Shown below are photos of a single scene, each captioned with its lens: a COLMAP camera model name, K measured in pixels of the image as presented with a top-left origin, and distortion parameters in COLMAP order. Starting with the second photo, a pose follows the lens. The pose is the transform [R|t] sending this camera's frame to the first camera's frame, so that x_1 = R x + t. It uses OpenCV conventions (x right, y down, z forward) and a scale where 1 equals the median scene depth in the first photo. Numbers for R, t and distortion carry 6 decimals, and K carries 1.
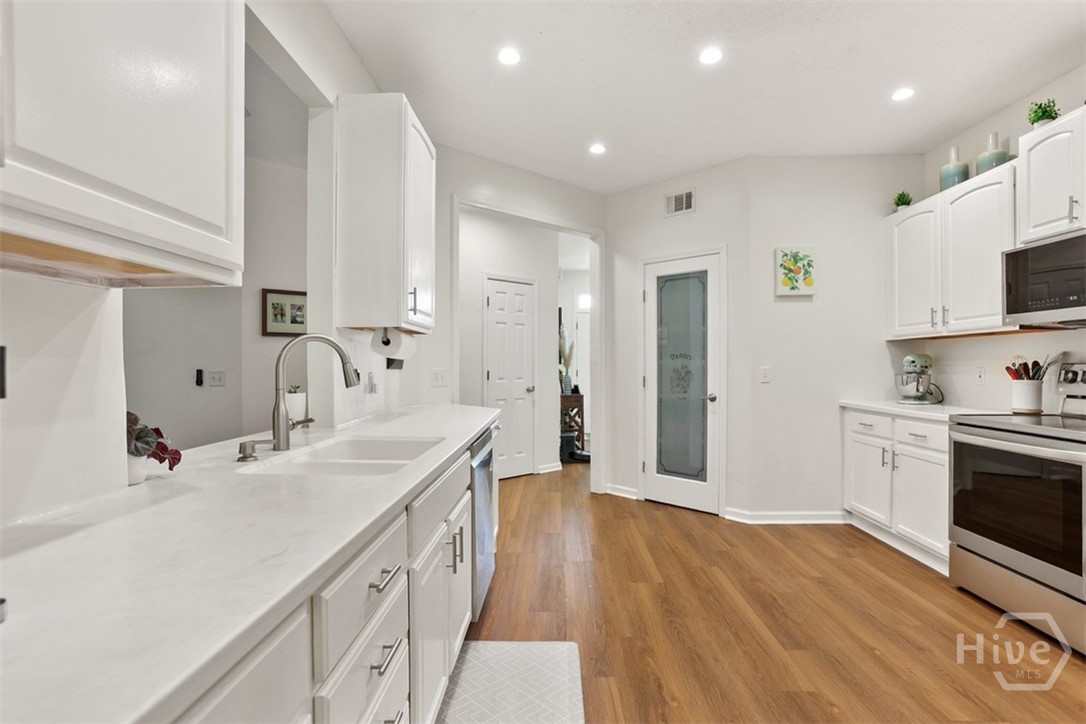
lens RADIAL K [[529.5, 0, 543.5], [0, 529.5, 364.9], [0, 0, 1]] dist [-0.000240, -0.000020]
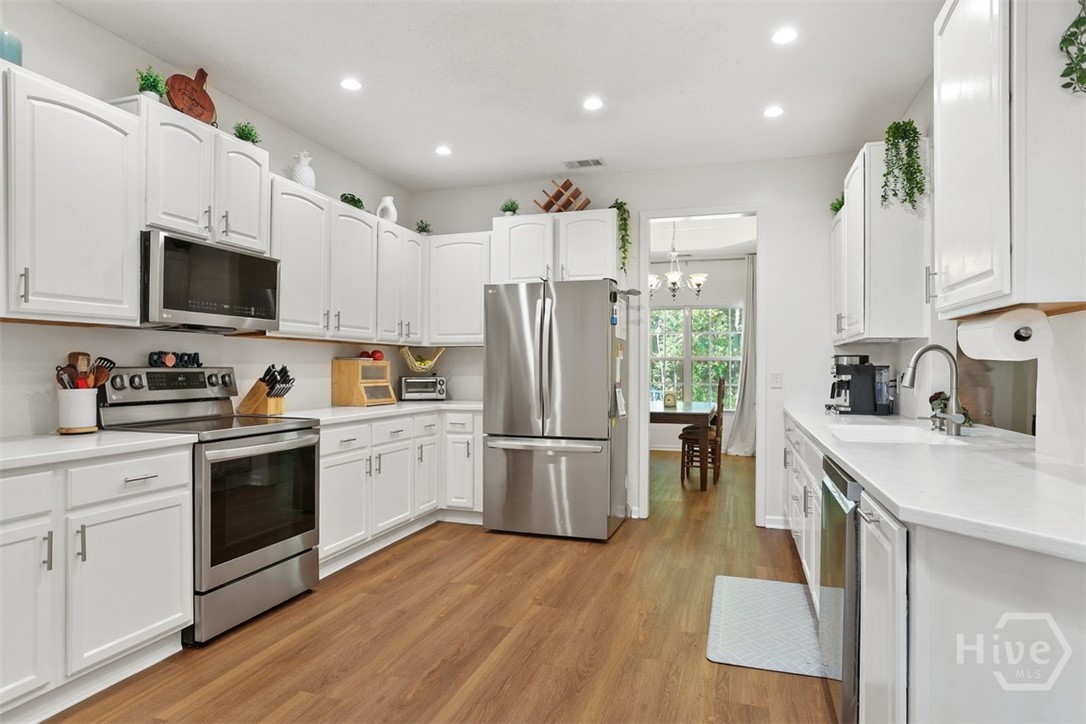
lens RADIAL K [[605.5, 0, 537.4], [0, 605.5, 365.7], [0, 0, 1]] dist [0.001016, 0.001277]
pose [[-0.955158, -0.002685, 0.296083, 0.031424], [-0.004081, 0.999983, -0.004097, -0.003864], [-0.296067, -0.005122, -0.955153, 2.021564]]
